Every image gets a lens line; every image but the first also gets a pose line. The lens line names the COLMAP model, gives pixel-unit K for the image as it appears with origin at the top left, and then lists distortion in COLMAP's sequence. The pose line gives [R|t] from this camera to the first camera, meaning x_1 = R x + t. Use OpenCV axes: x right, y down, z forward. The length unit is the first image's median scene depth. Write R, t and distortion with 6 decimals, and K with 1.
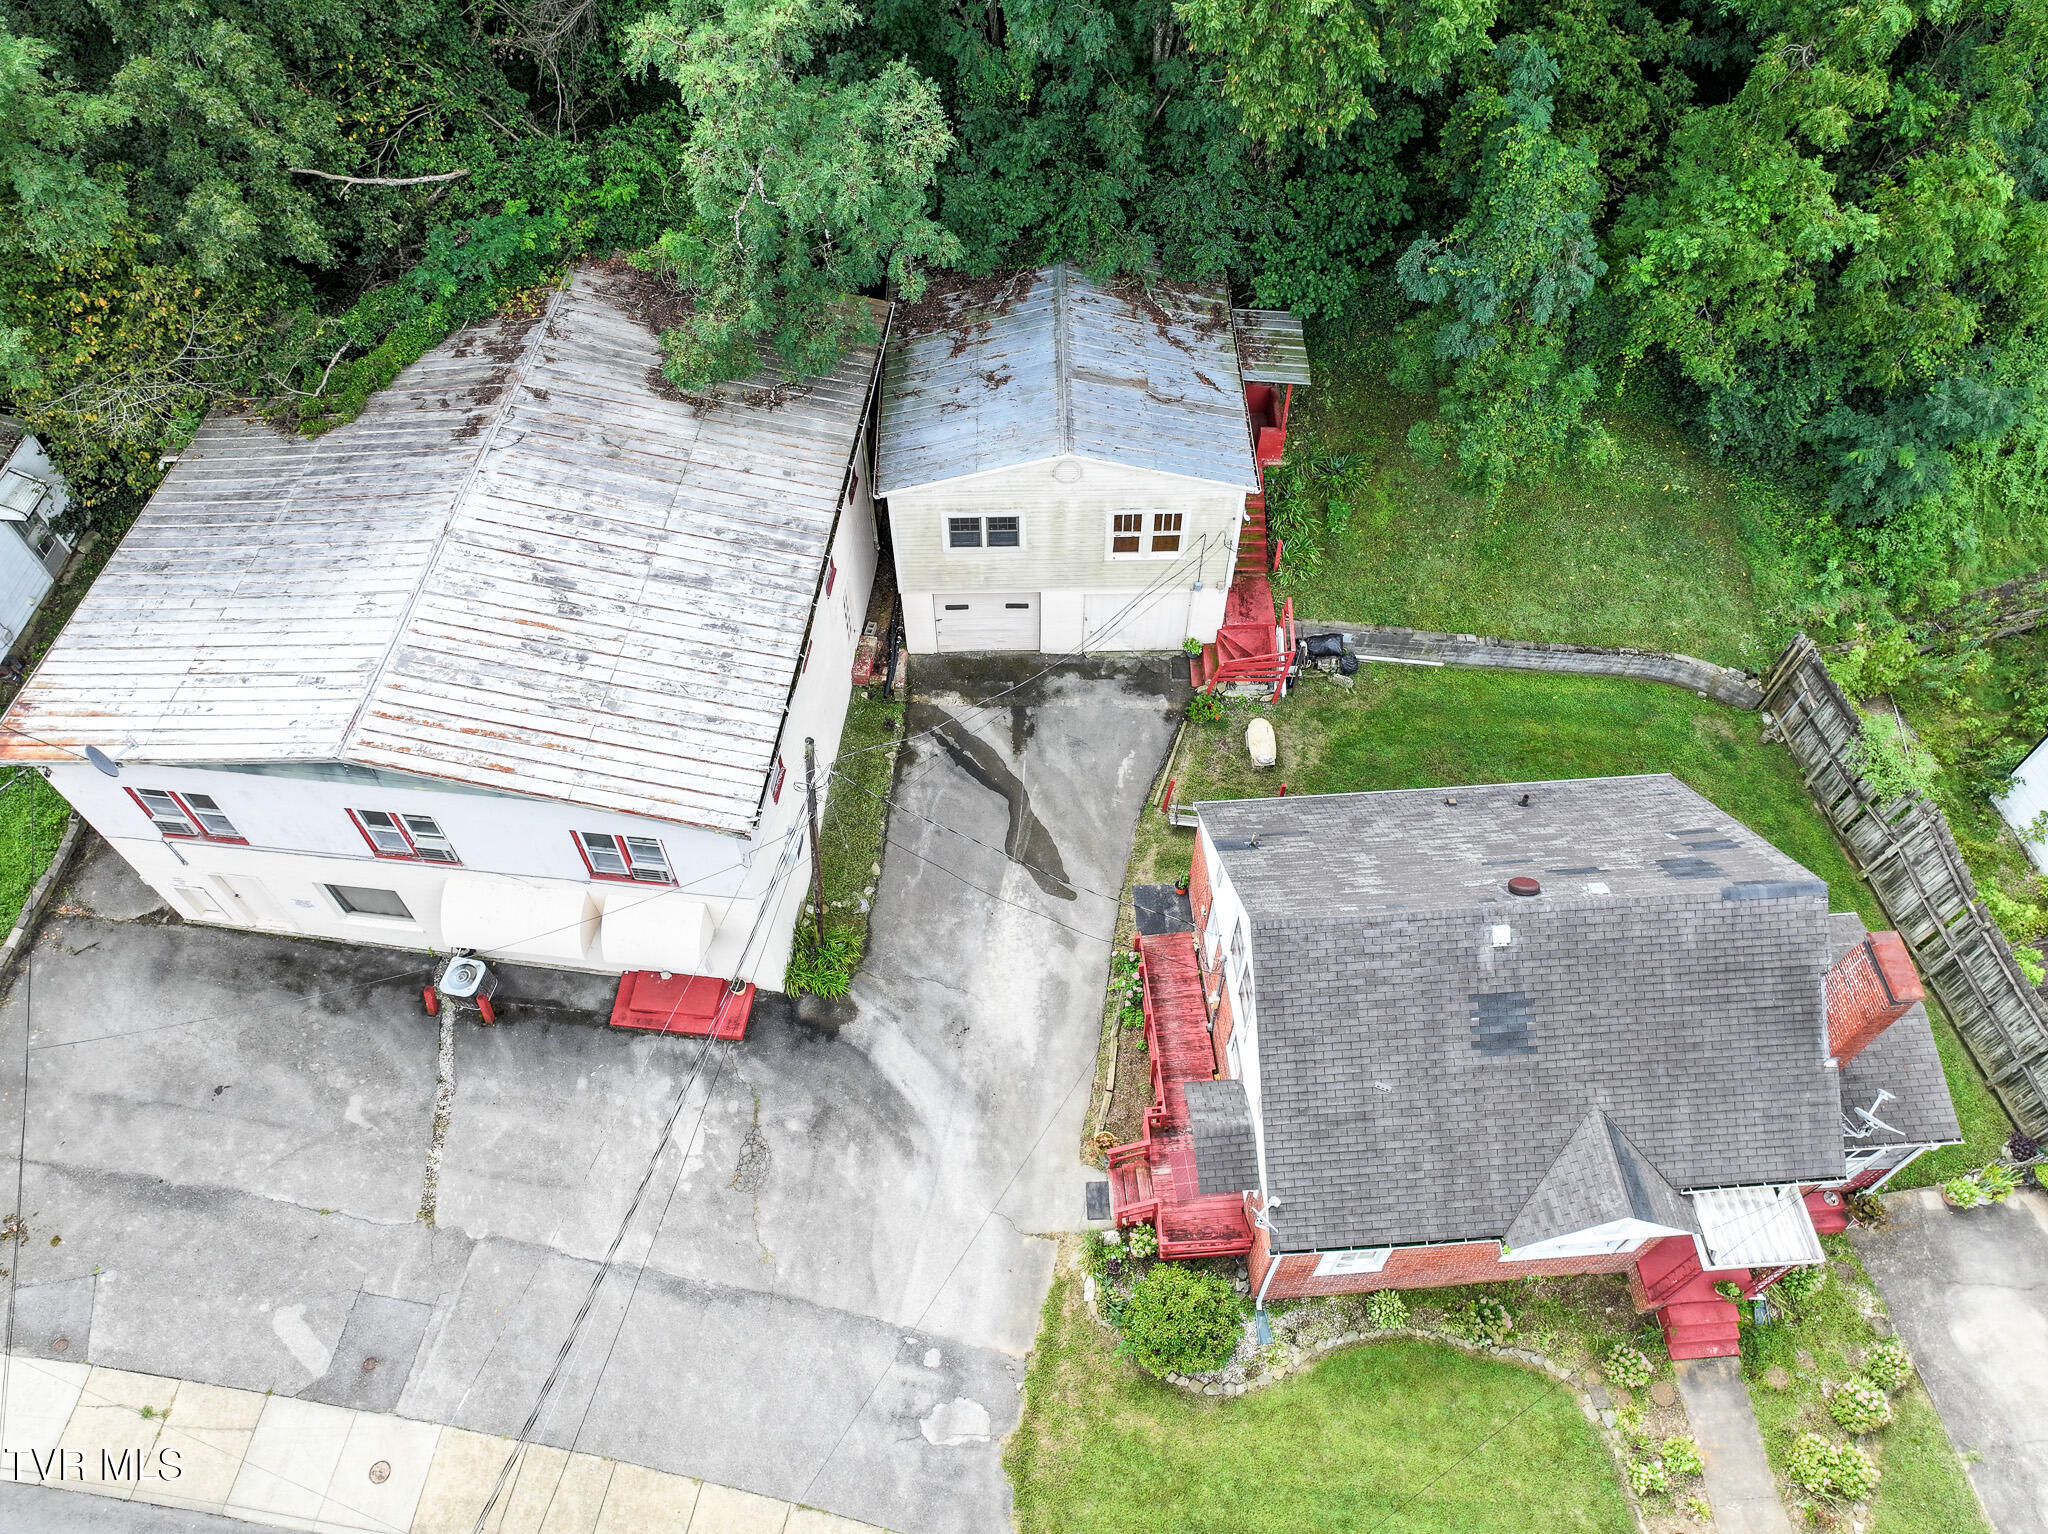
lens RADIAL K [[1435.7, 0, 1031.7], [0, 1435.7, 760.5], [0, 0, 1]] dist [0.000653, 0.008719]
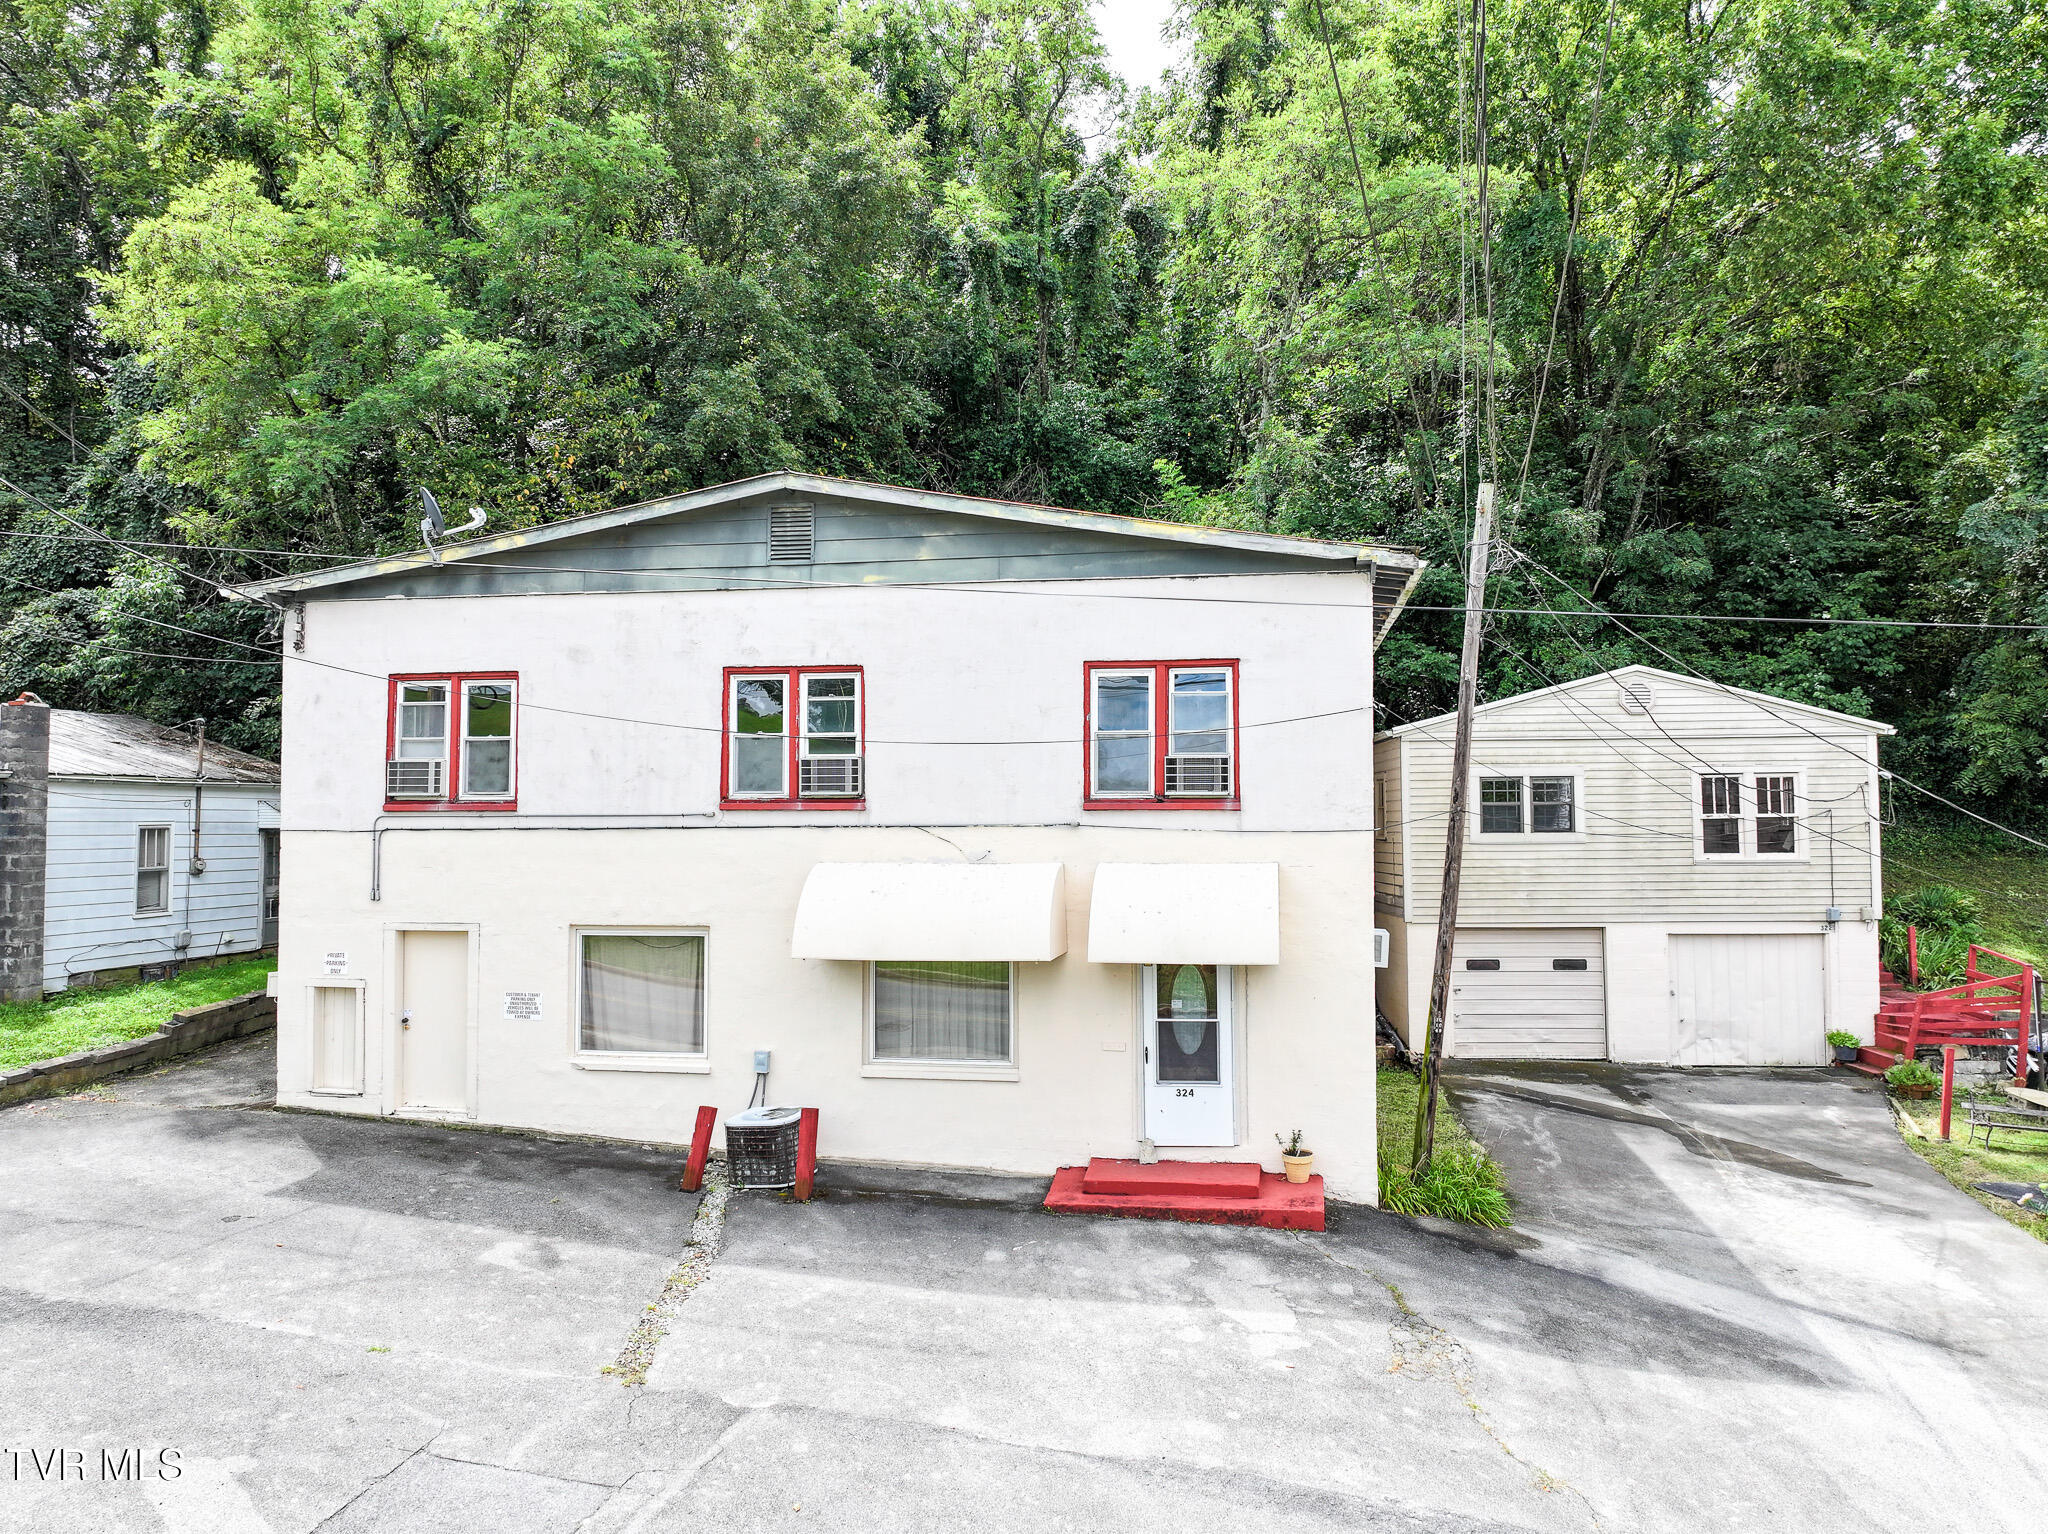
lens RADIAL K [[1433.9, 0, 1035.5], [0, 1433.9, 761.1], [0, 0, 1]] dist [0.008555, 0.007263]
pose [[0.998285, -0.006553, -0.058180, -0.264561], [-0.045120, 0.547154, -0.835815, 0.503050], [0.037311, 0.837006, 0.545920, 0.602245]]
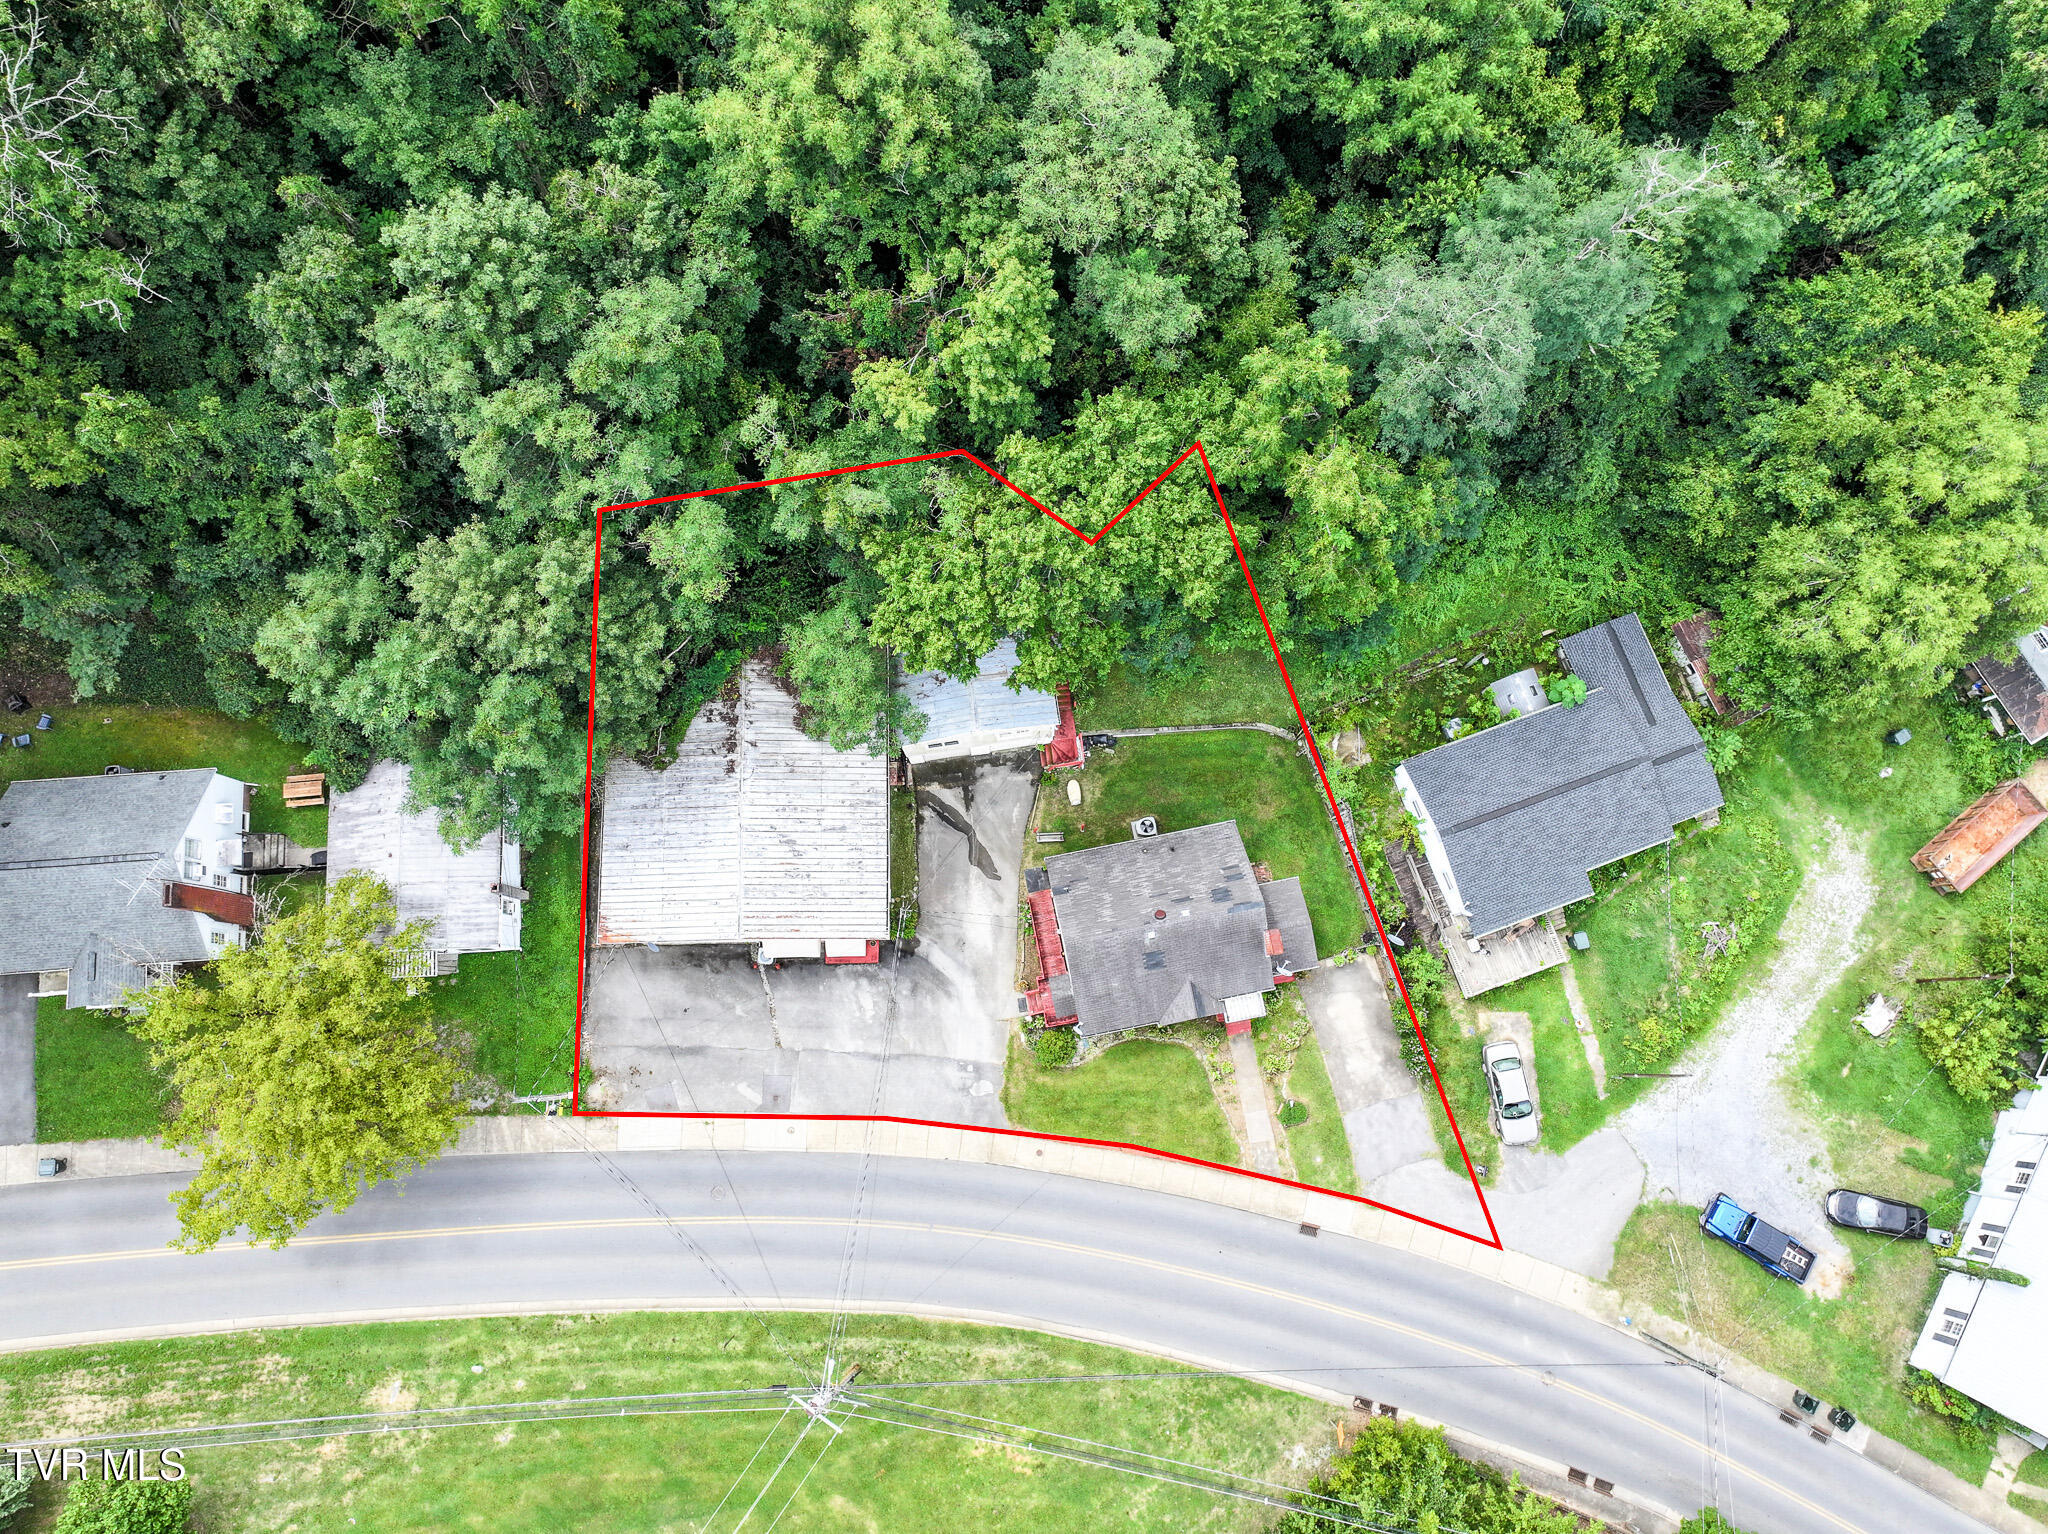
lens RADIAL K [[1435.7, 0, 1031.7], [0, 1435.7, 760.5], [0, 0, 1]] dist [0.000653, 0.008719]
pose [[0.991973, -0.124056, 0.024473, 0.050798], [0.102024, 0.899575, 0.424683, -1.173160], [-0.074700, -0.418778, 0.905011, -1.171012]]
